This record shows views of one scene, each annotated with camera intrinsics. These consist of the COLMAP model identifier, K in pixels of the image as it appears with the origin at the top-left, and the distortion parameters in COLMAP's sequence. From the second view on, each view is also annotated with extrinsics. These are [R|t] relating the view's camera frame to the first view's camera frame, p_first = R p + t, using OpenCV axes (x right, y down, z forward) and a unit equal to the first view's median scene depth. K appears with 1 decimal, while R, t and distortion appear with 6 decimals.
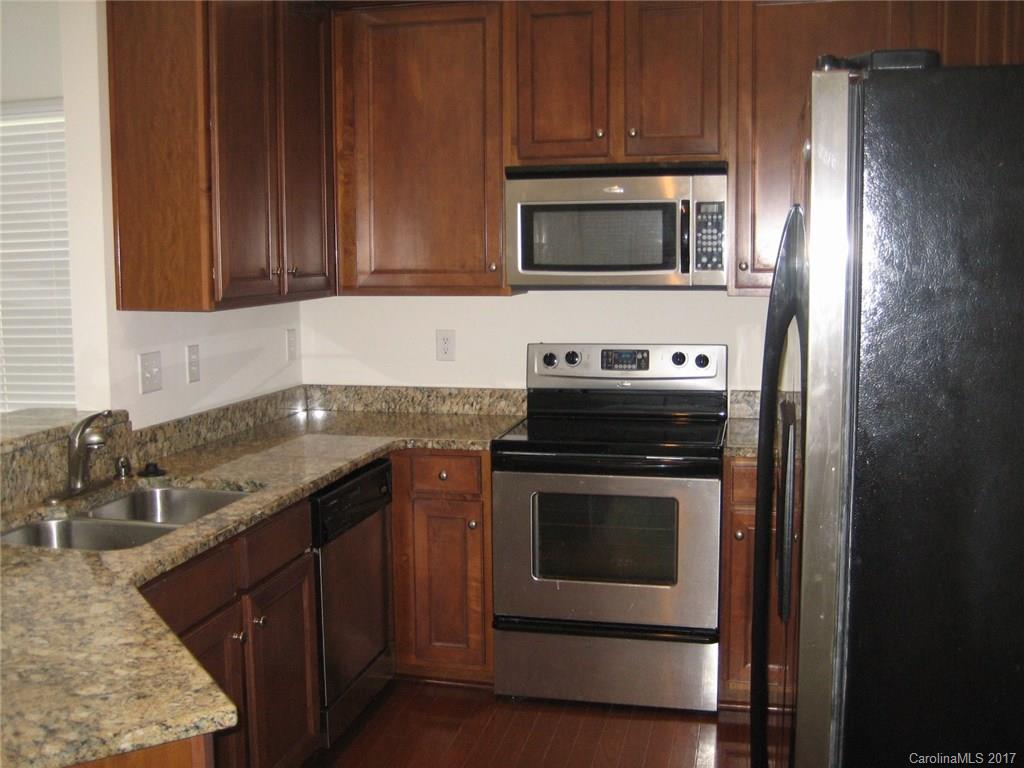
lens RADIAL K [[1057.8, 0, 506.5], [0, 1057.8, 377.8], [0, 0, 1]] dist [-0.157963, 0.196803]
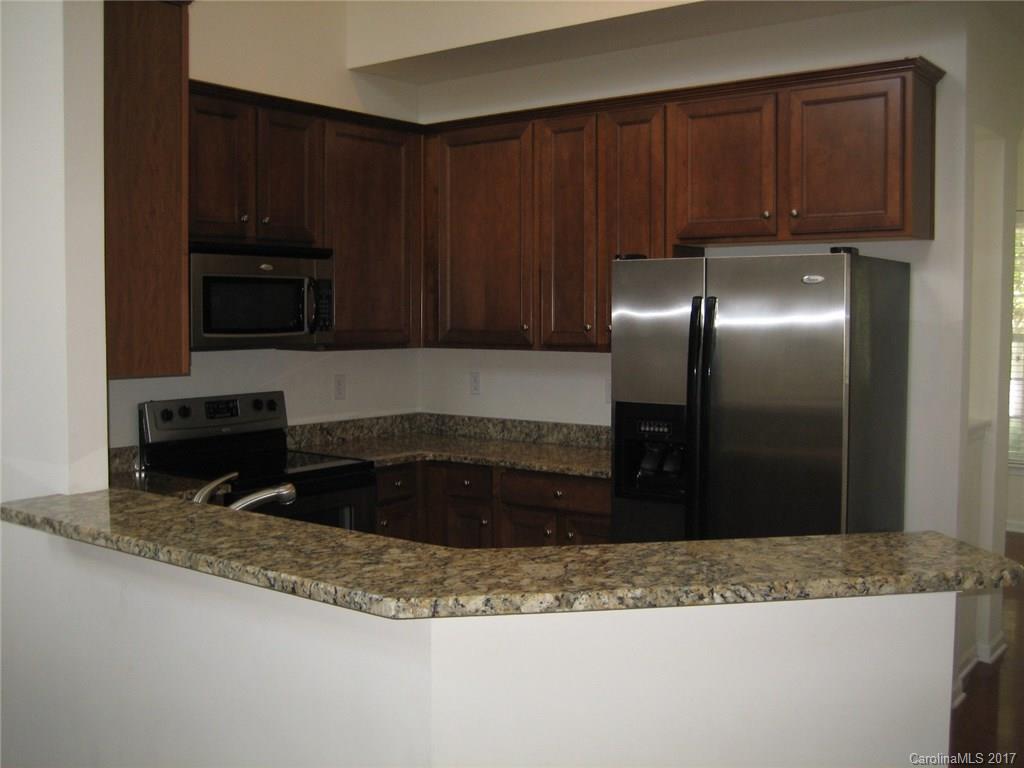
lens RADIAL K [[1057.8, 0, 506.5], [0, 1057.8, 377.8], [0, 0, 1]] dist [-0.157963, 0.196803]
pose [[0.409466, -0.044549, 0.911237, -0.881333], [0.100146, 0.994966, 0.003642, -0.026782], [-0.906812, 0.089765, 0.411866, 0.254247]]
